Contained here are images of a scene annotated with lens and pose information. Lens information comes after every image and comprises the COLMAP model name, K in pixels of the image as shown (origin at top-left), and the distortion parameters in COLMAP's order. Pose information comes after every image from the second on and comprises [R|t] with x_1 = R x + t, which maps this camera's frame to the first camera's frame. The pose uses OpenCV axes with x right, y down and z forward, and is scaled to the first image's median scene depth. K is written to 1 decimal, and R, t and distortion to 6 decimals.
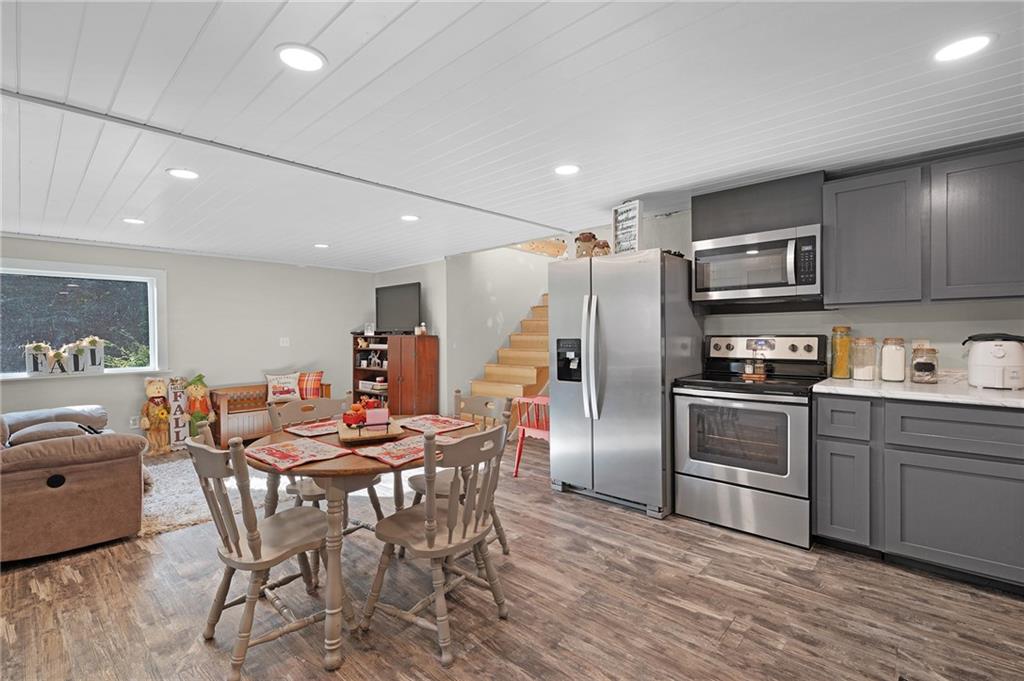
lens RADIAL K [[468.2, 0, 510.1], [0, 468.2, 339.7], [0, 0, 1]] dist [-0.002207, -0.000118]
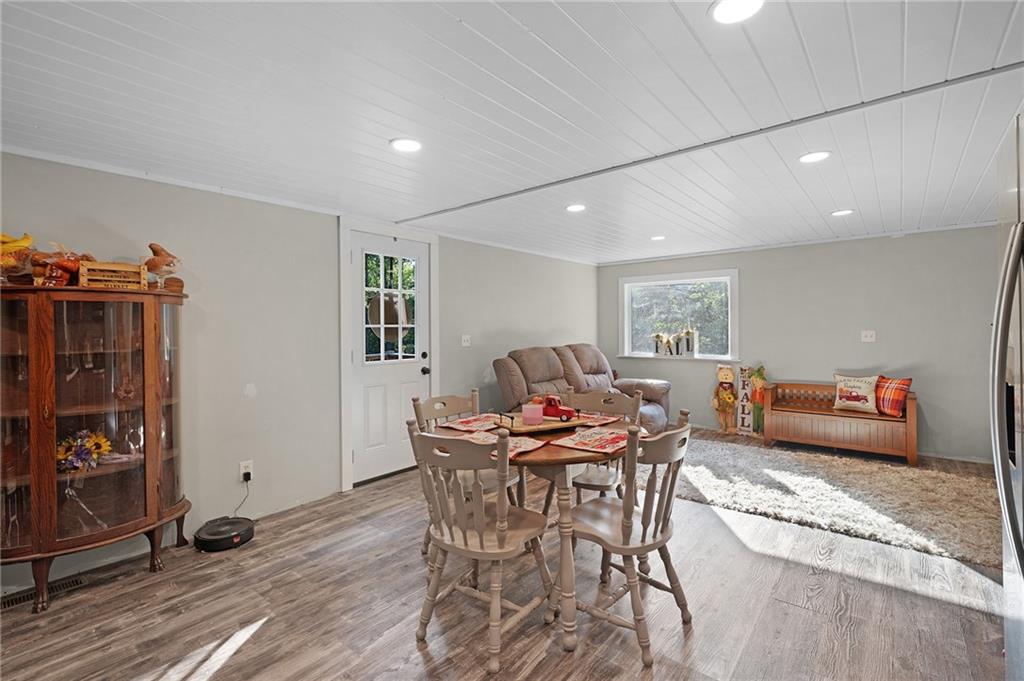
lens RADIAL K [[468.2, 0, 509.0], [0, 468.2, 326.6], [0, 0, 1]] dist [-0.002207, -0.000118]
pose [[0.075933, 0.005922, -0.997095, 0.315254], [-0.008050, 0.999953, 0.005326, -0.013475], [0.997080, 0.007622, 0.075977, 0.380455]]
